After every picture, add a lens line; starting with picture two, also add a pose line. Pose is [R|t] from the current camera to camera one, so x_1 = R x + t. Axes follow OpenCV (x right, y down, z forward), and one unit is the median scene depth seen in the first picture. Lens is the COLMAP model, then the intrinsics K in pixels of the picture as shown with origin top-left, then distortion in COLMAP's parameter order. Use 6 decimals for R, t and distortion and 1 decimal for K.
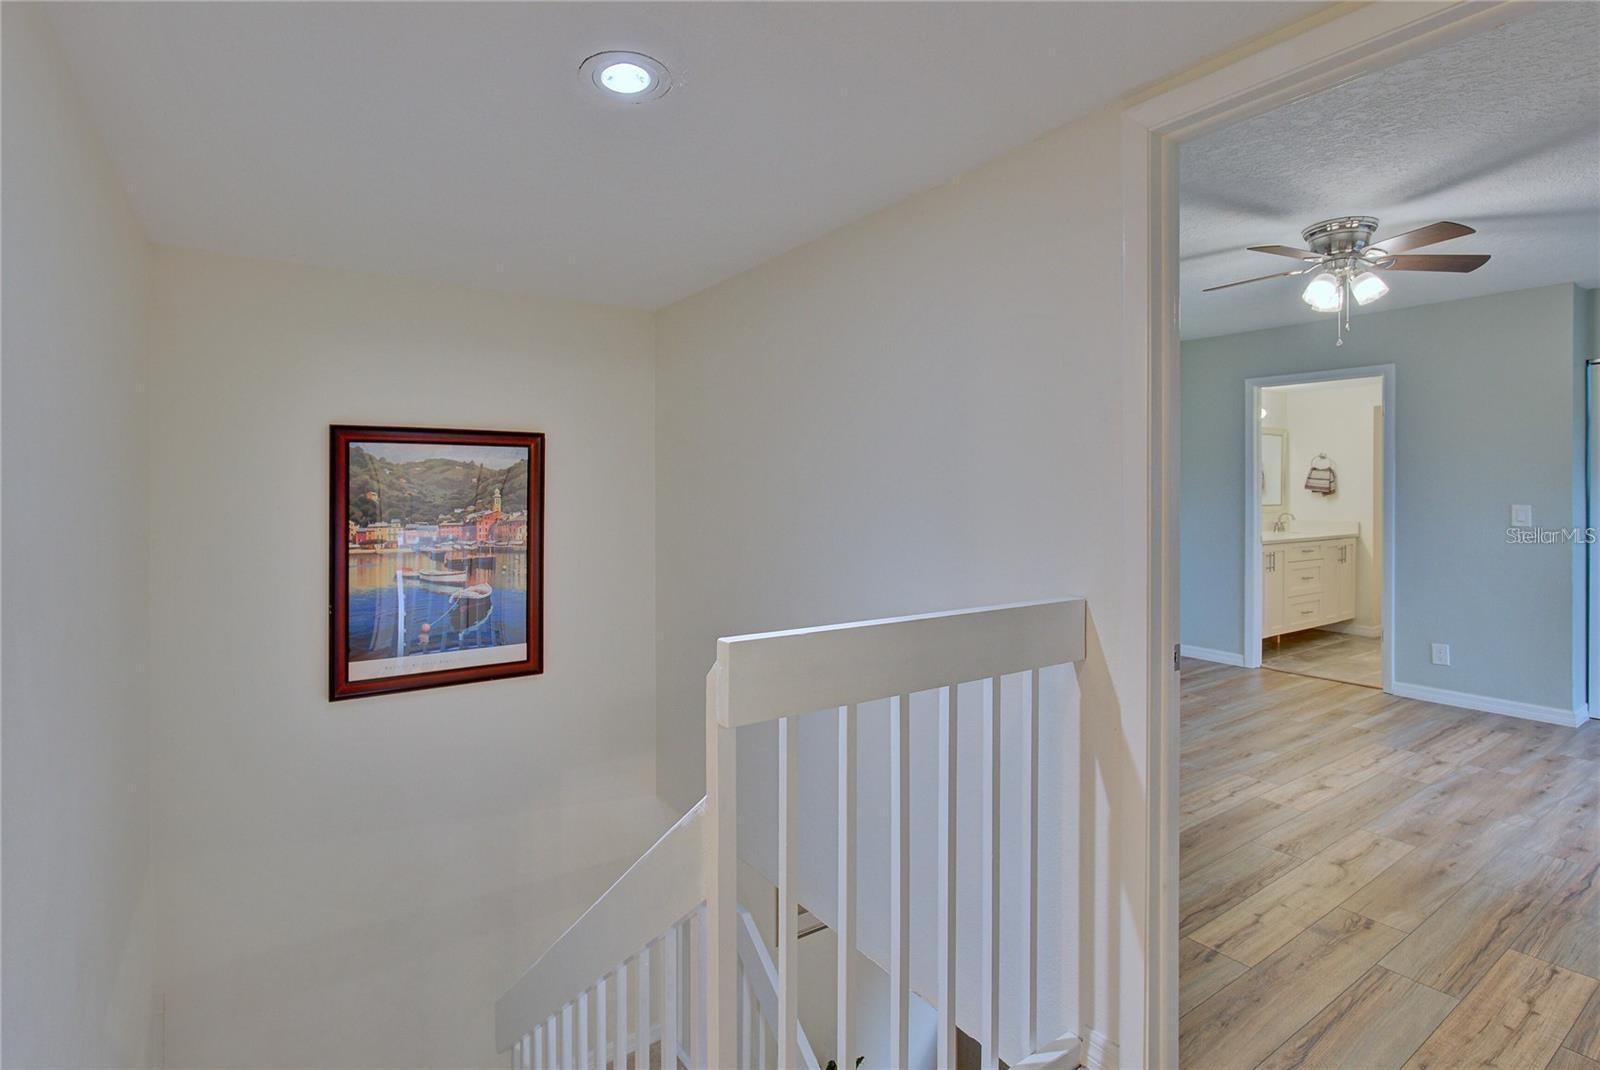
lens RADIAL K [[736.2, 0, 791.2], [0, 736.2, 490.4], [0, 0, 1]] dist [0.001912, 0.000182]
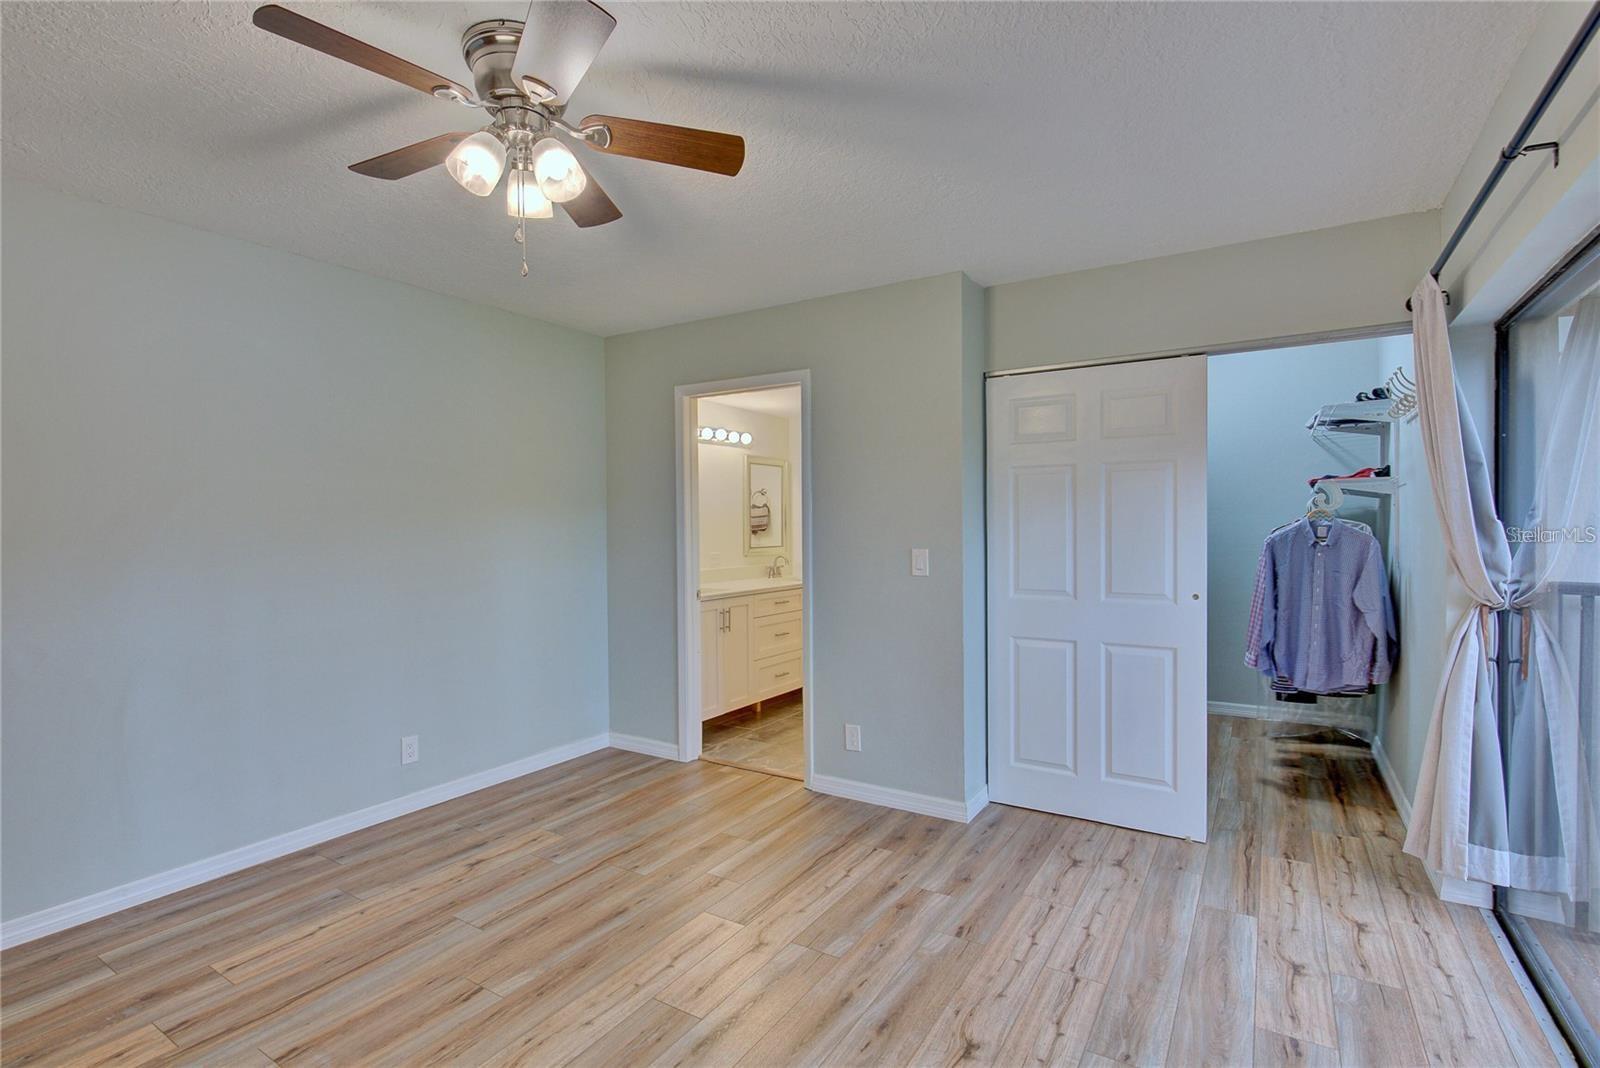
lens RADIAL K [[743.3, 0, 780.0], [0, 743.3, 538.8], [0, 0, 1]] dist [0.001252, 0.000107]
pose [[0.920205, -0.016748, 0.391078, 0.542034], [0.011225, 0.999802, 0.016405, -0.006148], [-0.391275, -0.010706, 0.920211, 0.322509]]
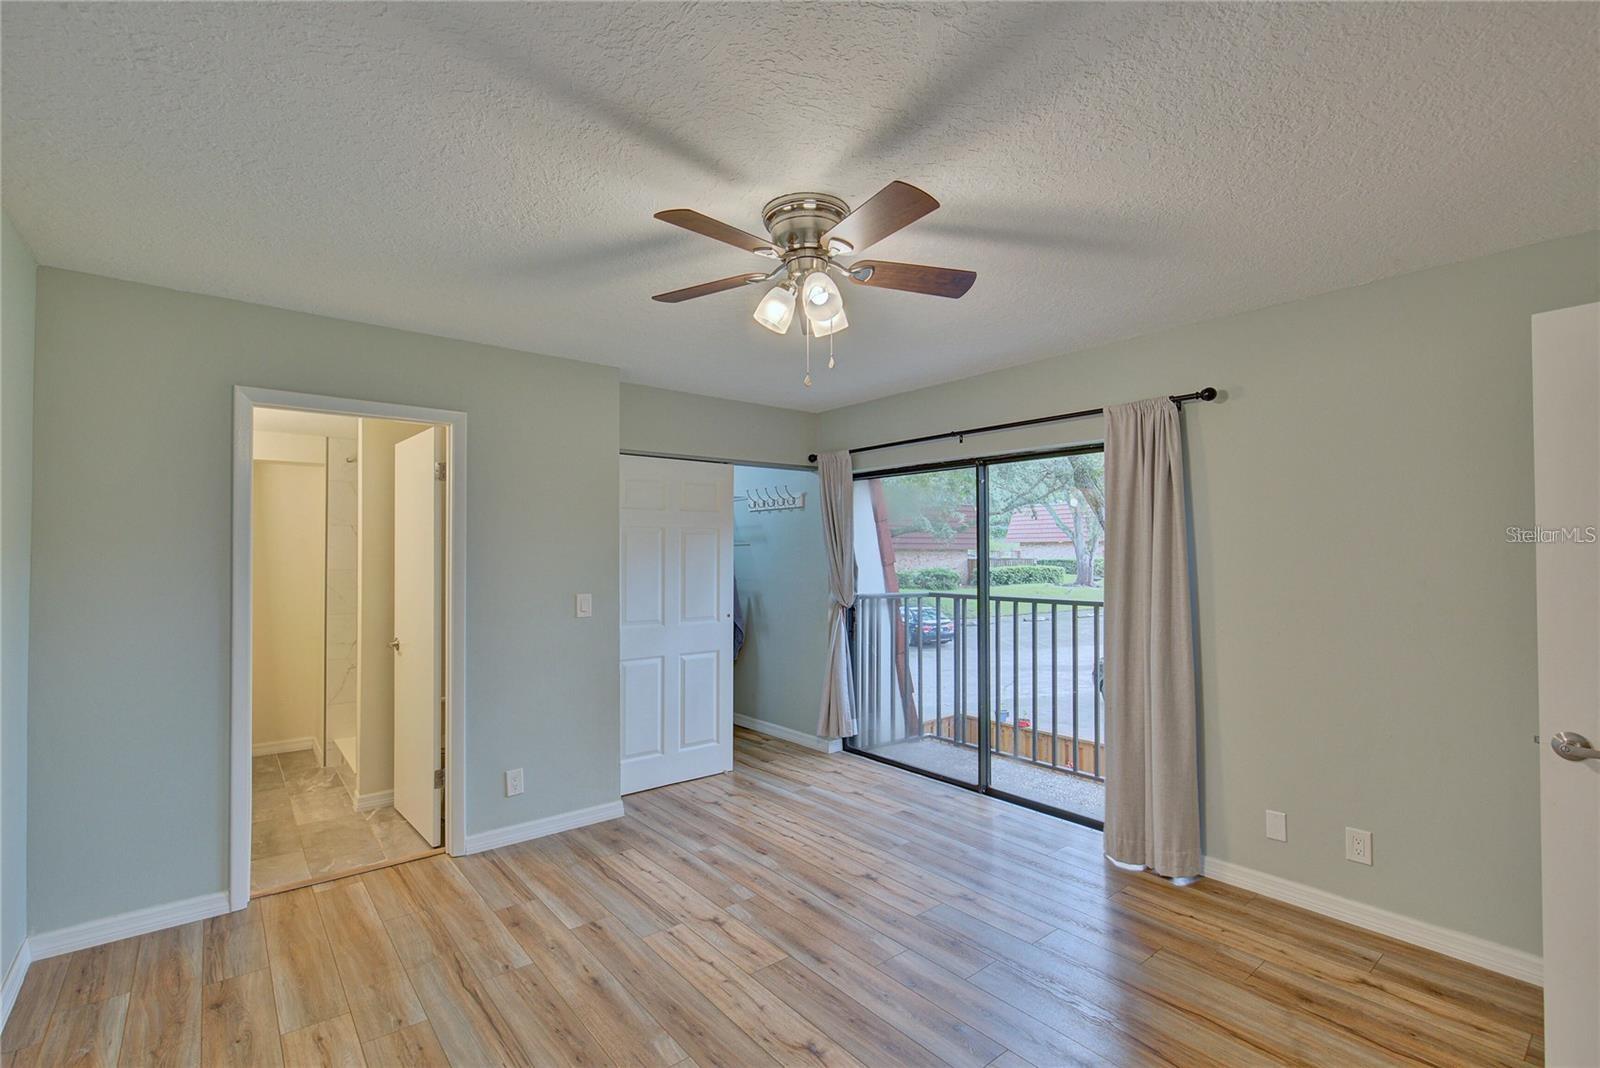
lens RADIAL K [[743.3, 0, 780.0], [0, 743.3, 538.8], [0, 0, 1]] dist [0.001252, 0.000107]
pose [[-0.072895, 0.016731, 0.997199, 0.043787], [0.007299, 0.999841, -0.016242, -0.032156], [-0.997313, 0.006095, -0.073006, 0.833665]]
